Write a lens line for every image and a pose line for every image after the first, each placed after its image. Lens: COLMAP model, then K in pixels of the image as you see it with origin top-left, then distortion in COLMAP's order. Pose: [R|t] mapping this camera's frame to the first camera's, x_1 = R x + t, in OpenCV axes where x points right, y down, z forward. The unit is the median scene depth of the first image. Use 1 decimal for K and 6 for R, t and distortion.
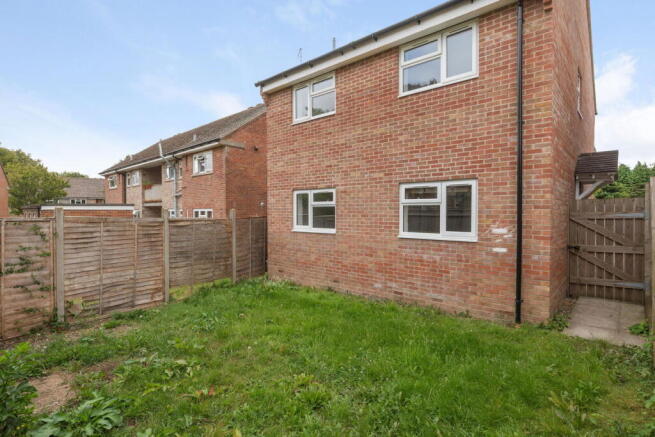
lens RADIAL K [[339.1, 0, 327.2], [0, 339.1, 216.0], [0, 0, 1]] dist [0.001838, 0.000081]
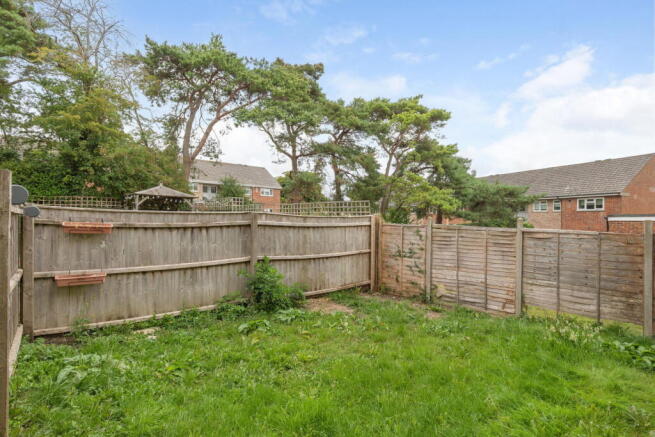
lens RADIAL K [[339.1, 0, 327.2], [0, 339.1, 219.5], [0, 0, 1]] dist [0.001838, 0.000081]
pose [[-0.139544, -0.000214, -0.990216, 0.648744], [-0.025833, 0.999660, 0.003425, -0.011123], [0.989879, 0.026059, -0.139502, 0.713864]]
